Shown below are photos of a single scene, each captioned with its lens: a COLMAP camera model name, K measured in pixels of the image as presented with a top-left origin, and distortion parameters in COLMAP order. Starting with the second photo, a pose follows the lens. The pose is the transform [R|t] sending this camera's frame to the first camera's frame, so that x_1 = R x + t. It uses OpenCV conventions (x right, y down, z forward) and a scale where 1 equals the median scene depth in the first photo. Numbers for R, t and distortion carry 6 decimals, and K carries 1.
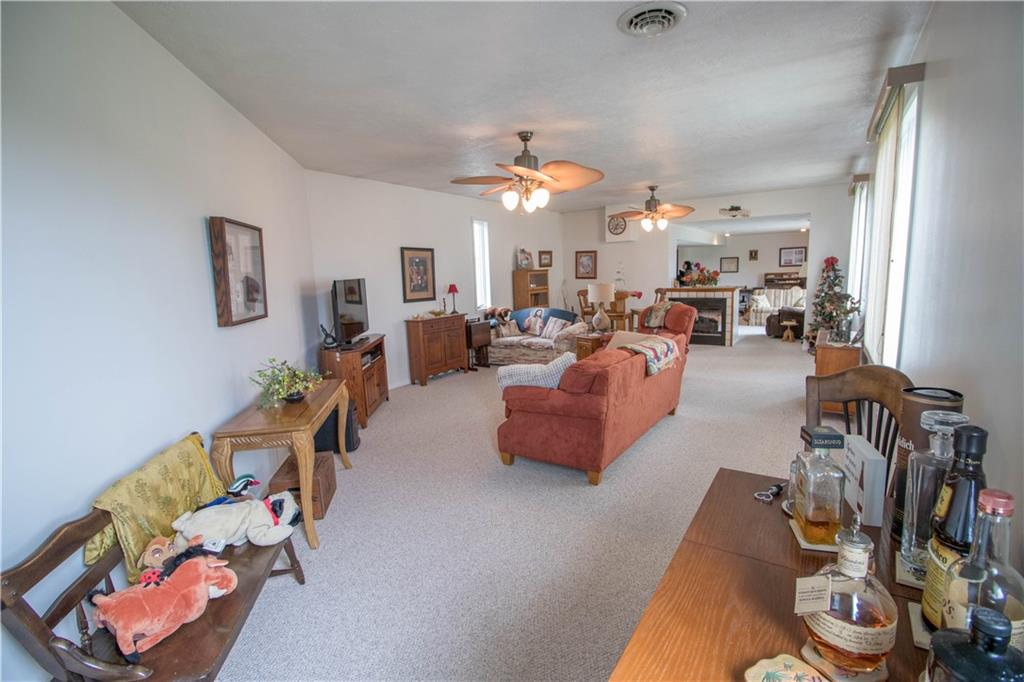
lens RADIAL K [[473.1, 0, 511.1], [0, 473.1, 338.0], [0, 0, 1]] dist [-0.022166, -0.001293]
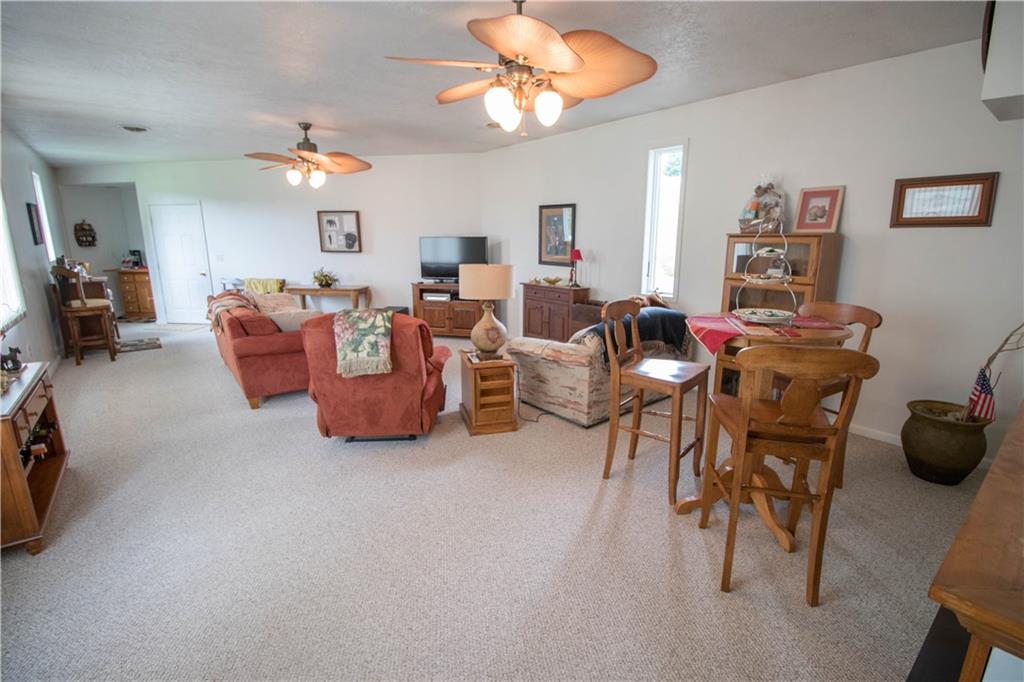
lens RADIAL K [[473.1, 0, 512.5], [0, 473.1, 342.2], [0, 0, 1]] dist [-0.022166, -0.001293]
pose [[-0.316291, 0.233046, -0.919592, 0.748284], [-0.127718, 0.950071, 0.284699, -0.198335], [0.940026, 0.207496, -0.270735, 1.288091]]
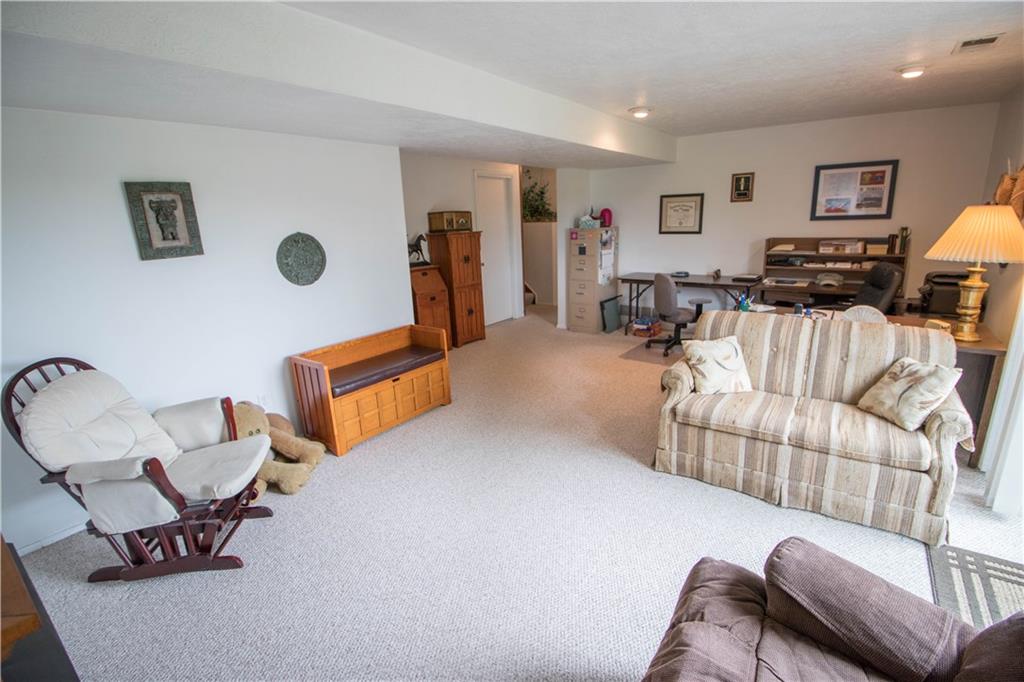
lens RADIAL K [[473.1, 0, 515.0], [0, 473.1, 342.8], [0, 0, 1]] dist [-0.022166, -0.001293]
pose [[0.998872, 0.018127, -0.043886, 0.279307], [-0.012814, 0.992875, 0.118469, -0.075779], [0.045720, -0.117773, 0.991988, 0.479726]]
